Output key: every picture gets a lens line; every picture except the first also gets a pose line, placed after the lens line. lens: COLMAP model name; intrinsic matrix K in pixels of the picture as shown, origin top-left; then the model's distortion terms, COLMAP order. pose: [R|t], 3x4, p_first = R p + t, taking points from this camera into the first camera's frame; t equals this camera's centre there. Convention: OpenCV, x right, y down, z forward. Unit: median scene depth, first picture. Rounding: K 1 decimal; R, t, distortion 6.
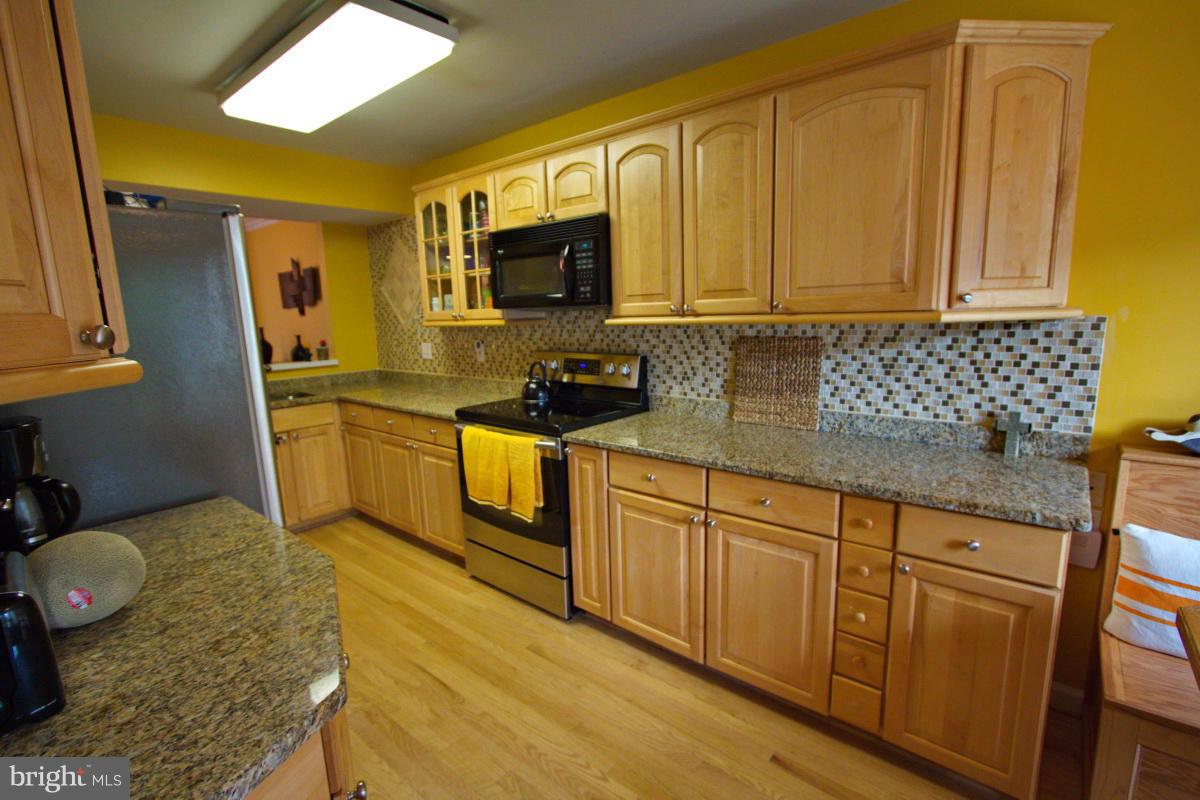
lens RADIAL K [[555.0, 0, 604.4], [0, 555.0, 407.3], [0, 0, 1]] dist [-0.016962, 0.000936]
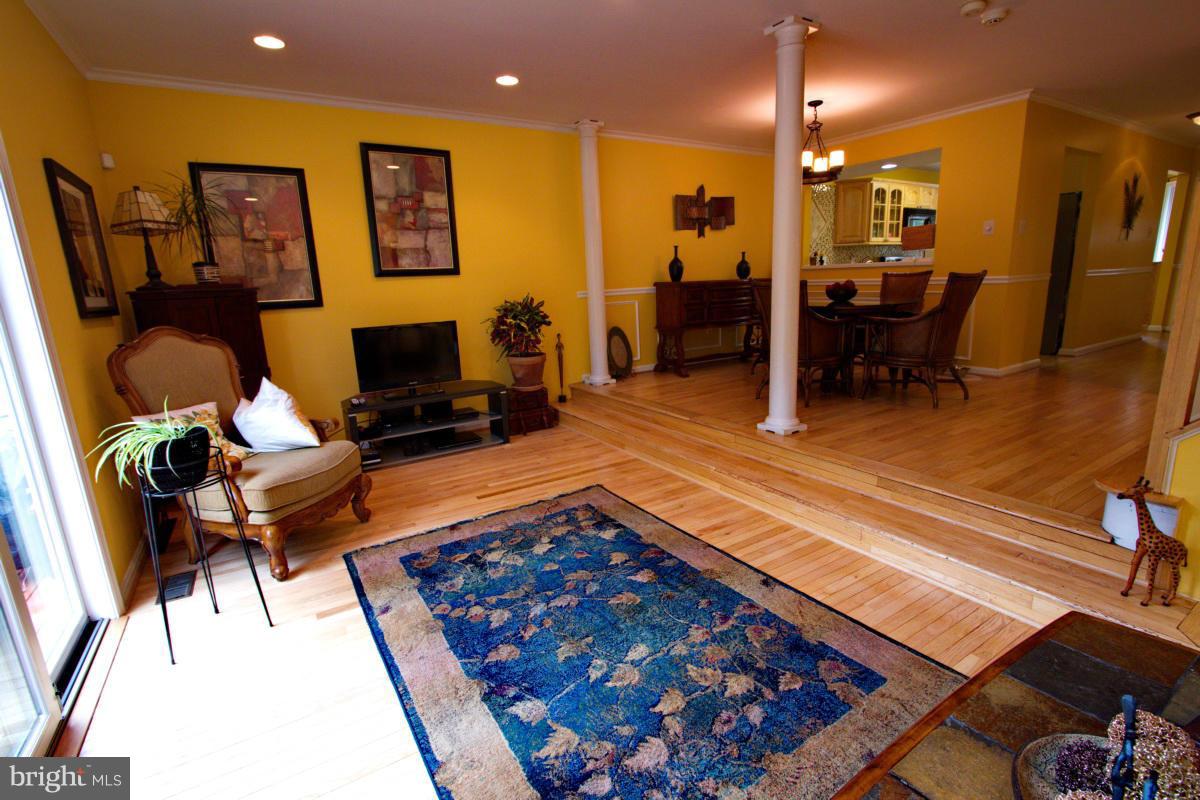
lens RADIAL K [[555.0, 0, 604.4], [0, 555.0, 407.3], [0, 0, 1]] dist [-0.016962, 0.000936]
pose [[0.305168, -0.198220, 0.931441, -2.907598], [0.193802, 0.970555, 0.143048, -0.042925], [-0.932370, 0.136862, 0.334598, 1.412053]]
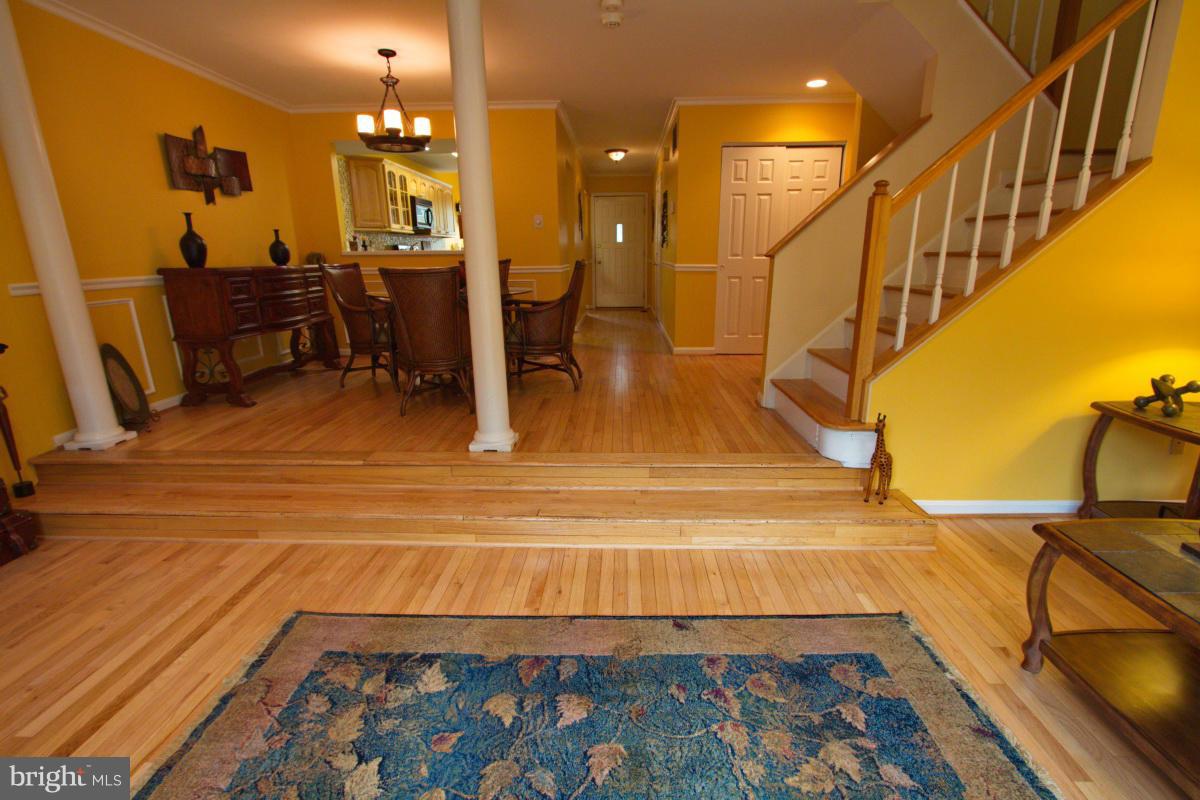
lens RADIAL K [[555.0, 0, 604.4], [0, 555.0, 407.3], [0, 0, 1]] dist [-0.016962, 0.000936]
pose [[-0.617471, -0.174416, 0.767013, -2.579626], [0.160579, 0.926621, 0.339981, -0.119068], [-0.770029, 0.333095, -0.544154, 1.811683]]
